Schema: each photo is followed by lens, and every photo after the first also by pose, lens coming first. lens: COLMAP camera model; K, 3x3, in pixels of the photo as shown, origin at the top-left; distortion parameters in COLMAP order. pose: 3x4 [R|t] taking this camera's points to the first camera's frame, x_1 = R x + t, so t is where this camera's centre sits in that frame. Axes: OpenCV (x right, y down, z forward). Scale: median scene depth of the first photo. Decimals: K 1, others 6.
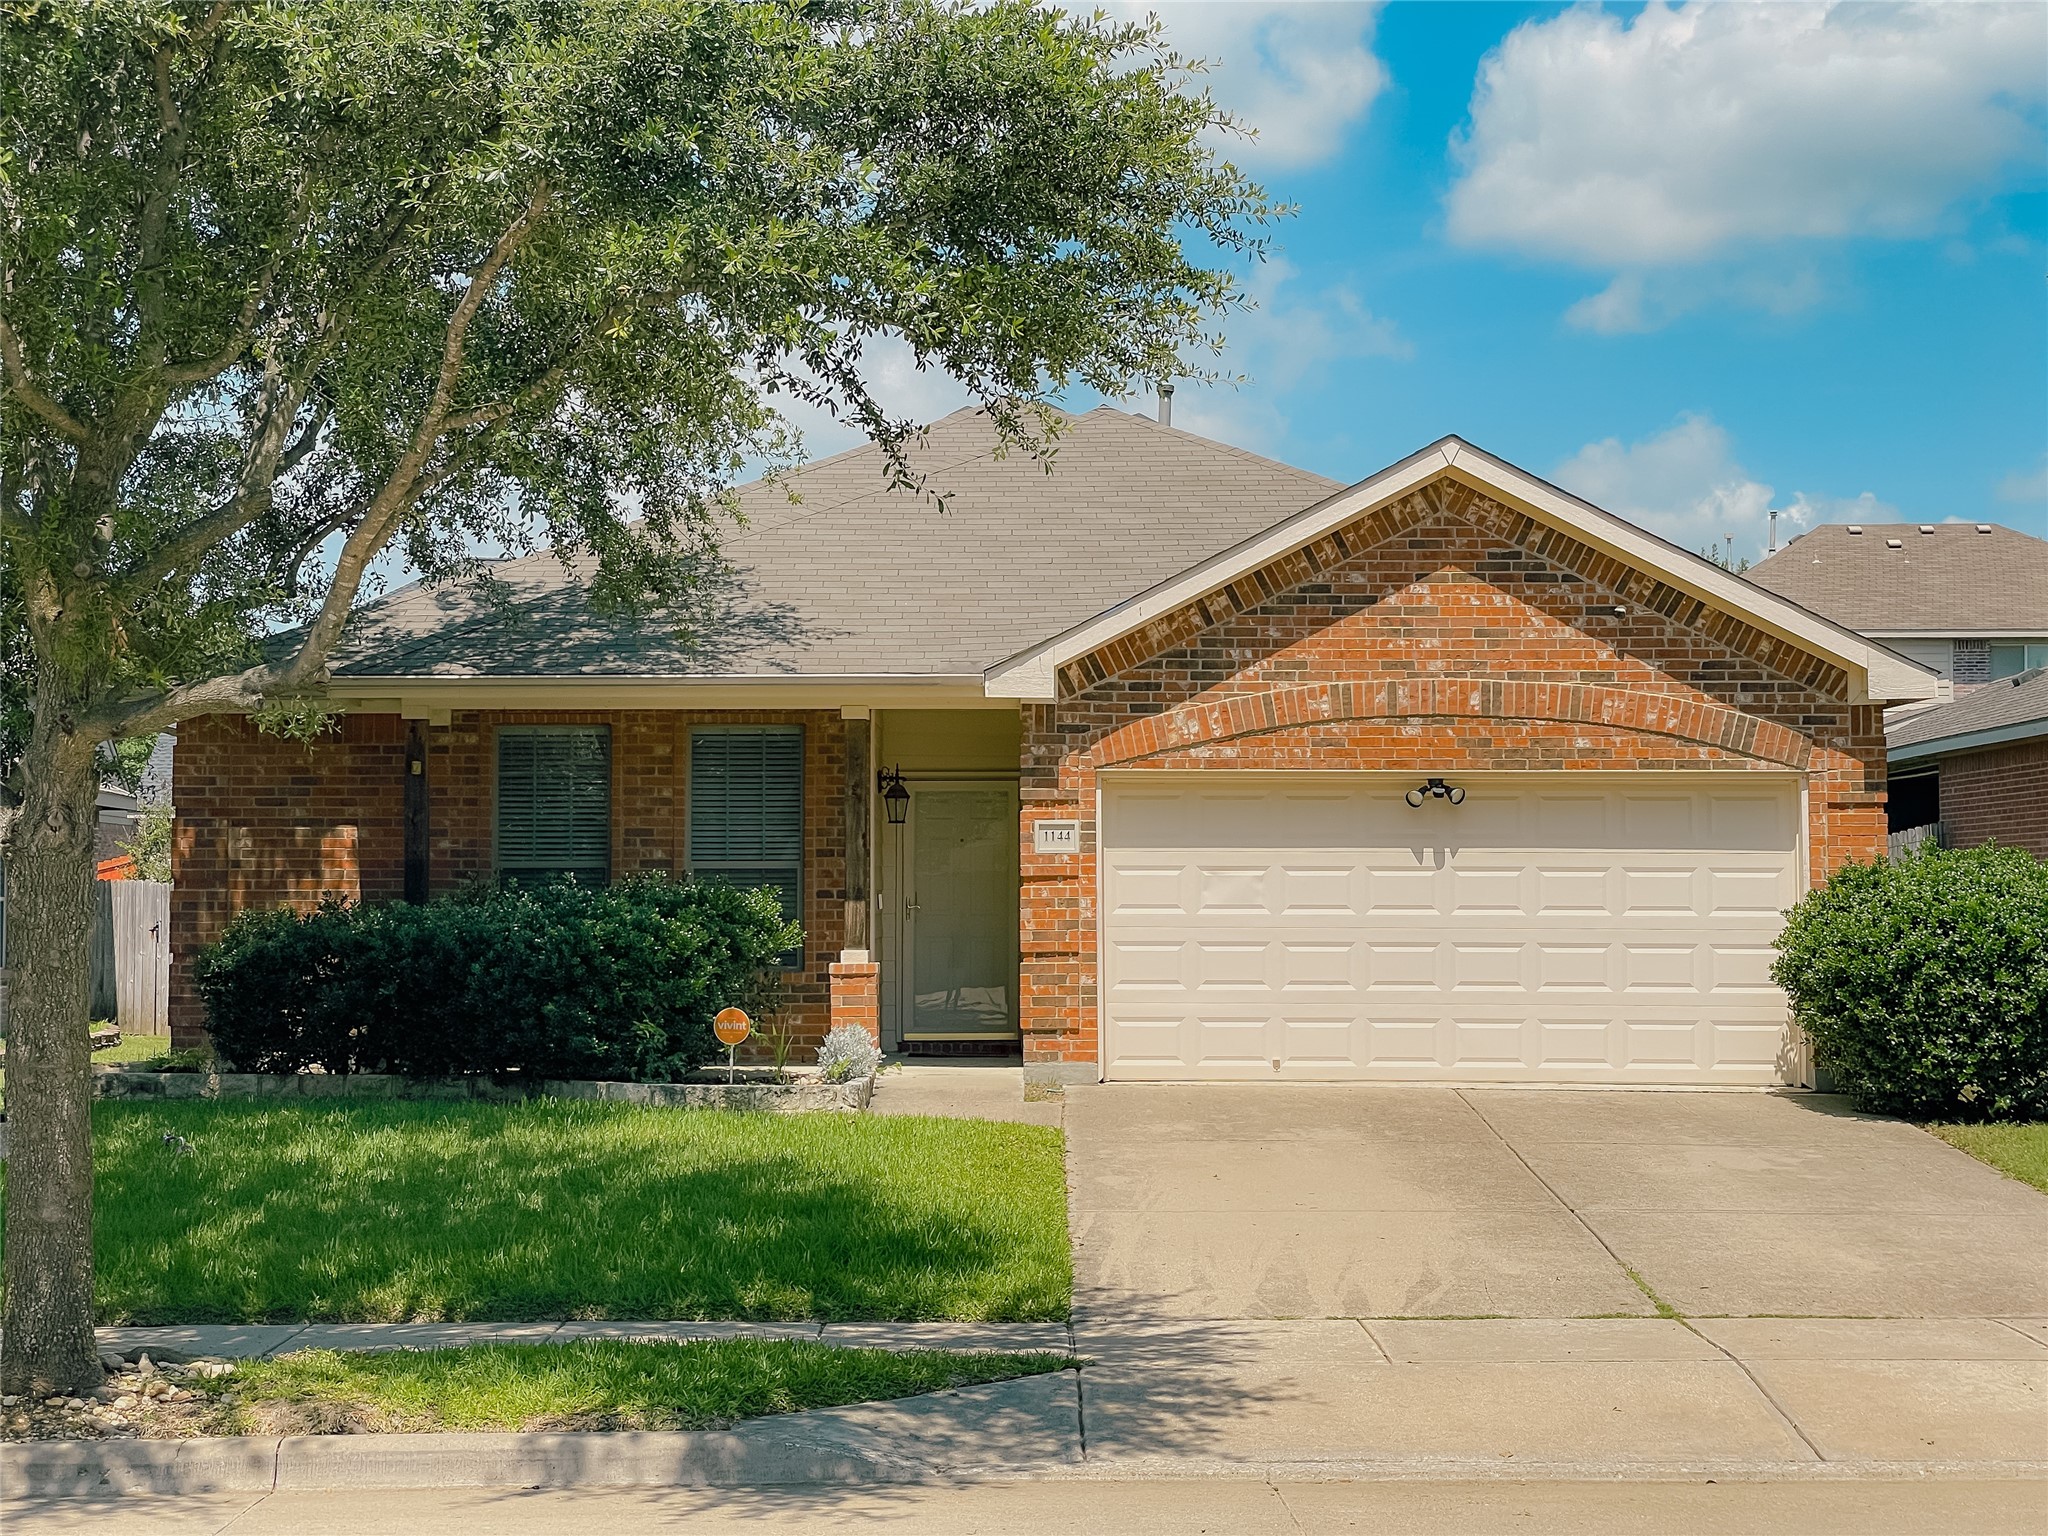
lens RADIAL K [[3102.4, 0, 966.5], [0, 3102.4, 613.8], [0, 0, 1]] dist [0.067490, 0.000000]
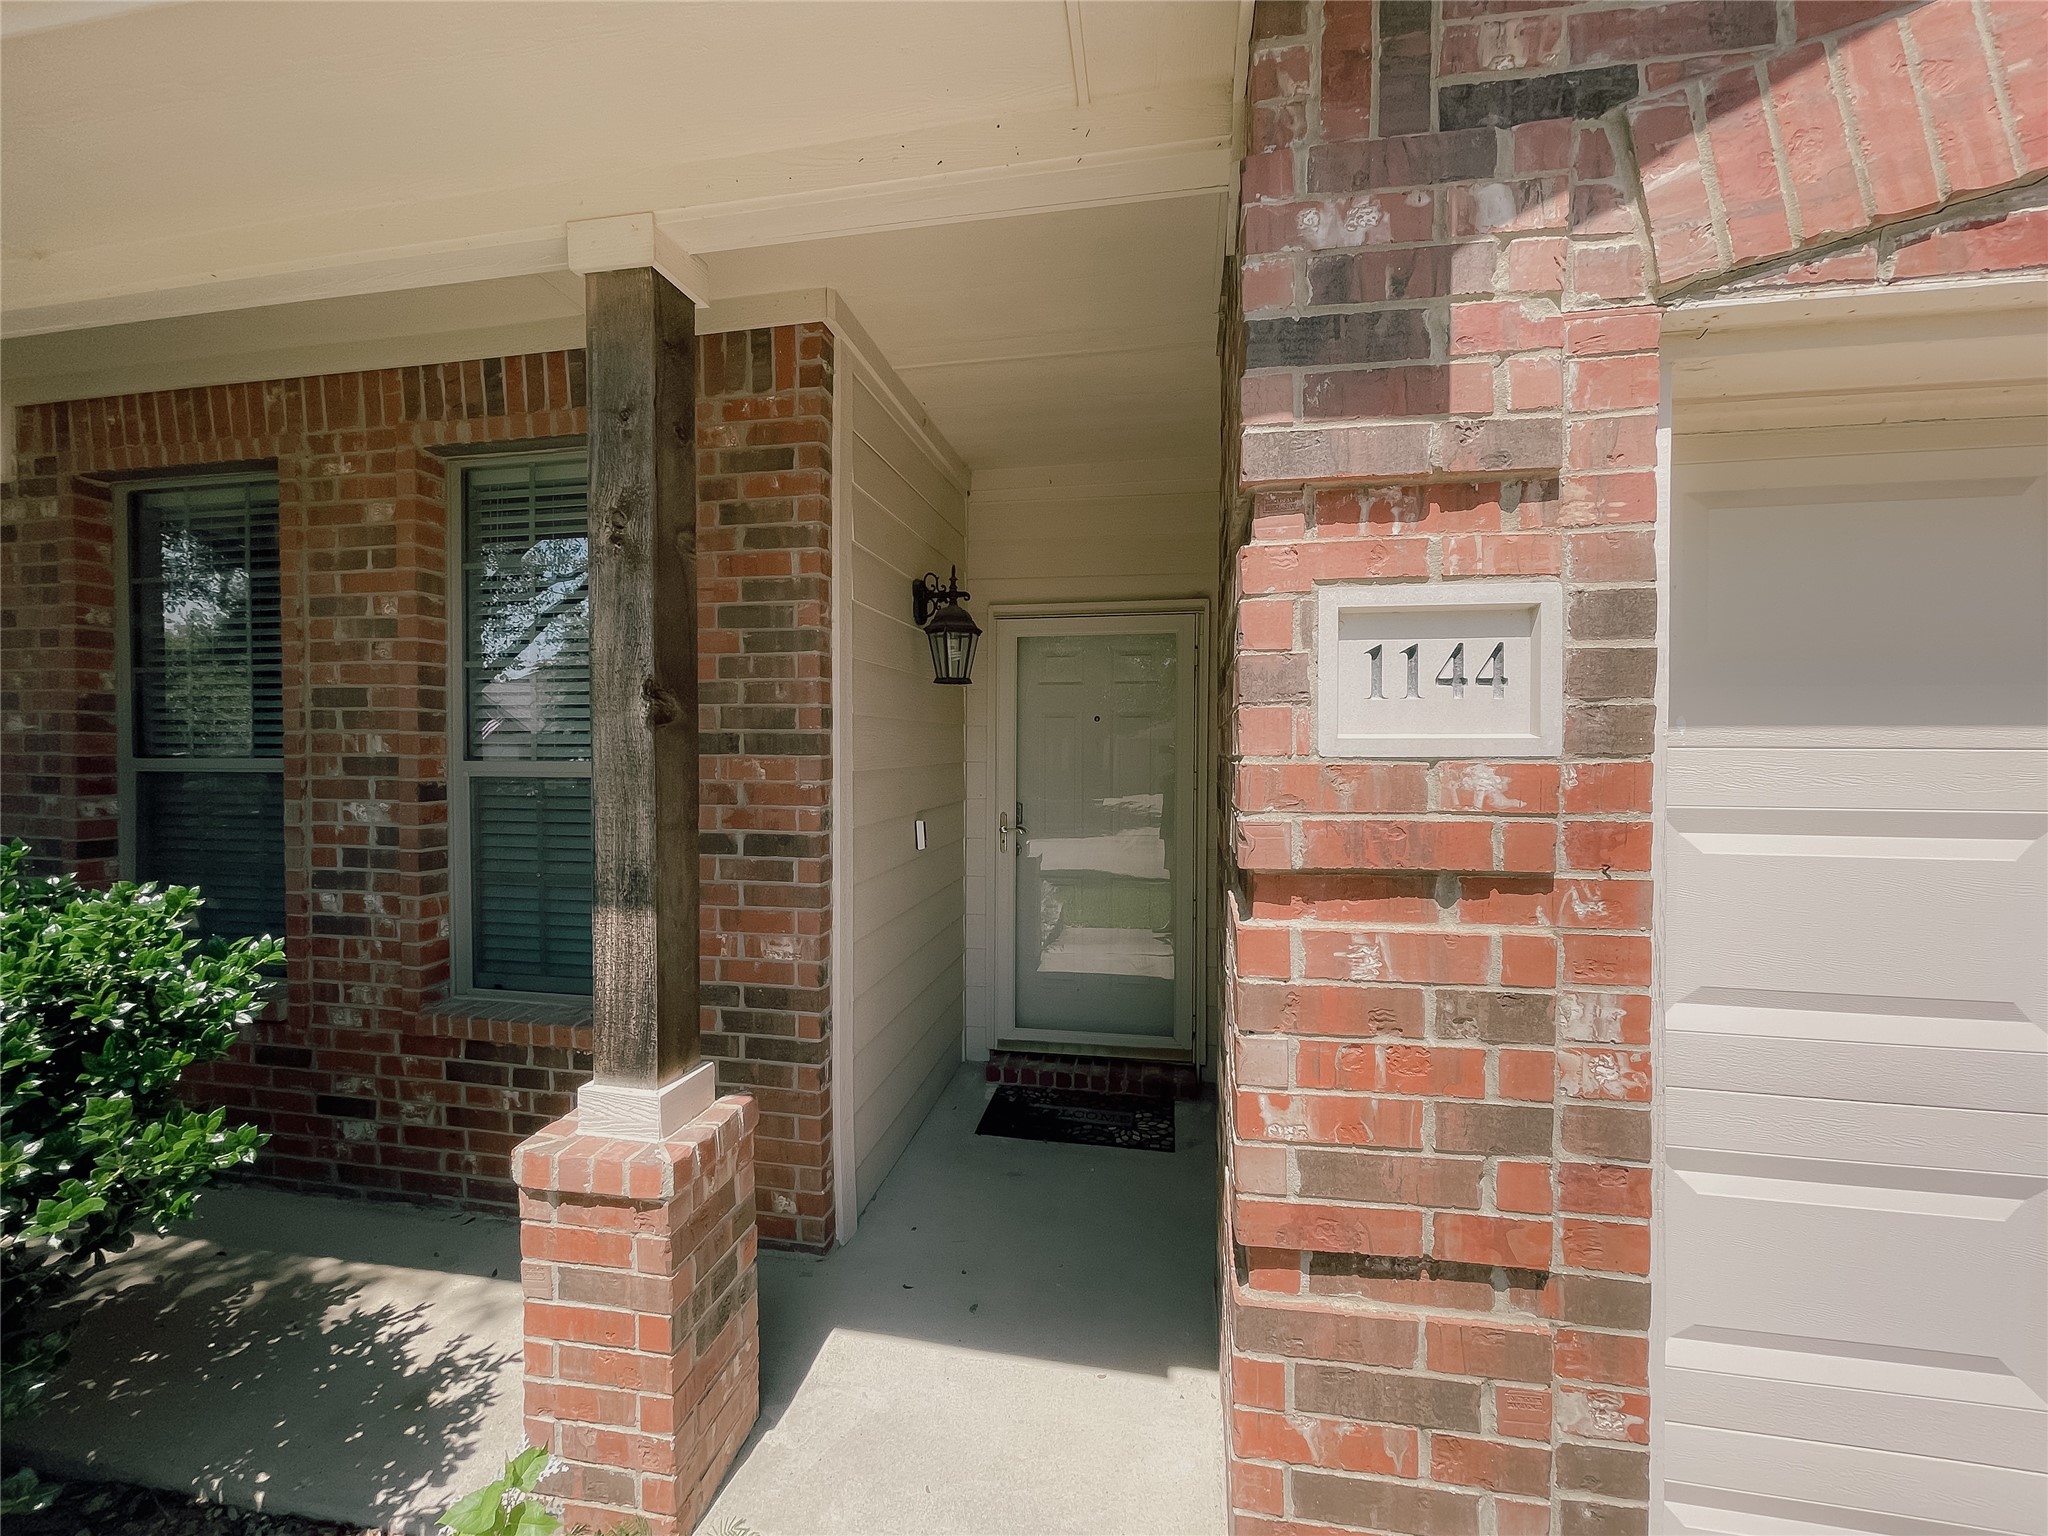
lens RADIAL K [[838.7, 0, 997.1], [0, 838.7, 764.9], [0, 0, 1]] dist [-0.004102, 0.001277]
pose [[0.981567, 0.005885, -0.191030, 0.012356], [0.016481, 0.993196, 0.115281, 0.070869], [0.190408, -0.116304, 0.974791, 0.940184]]
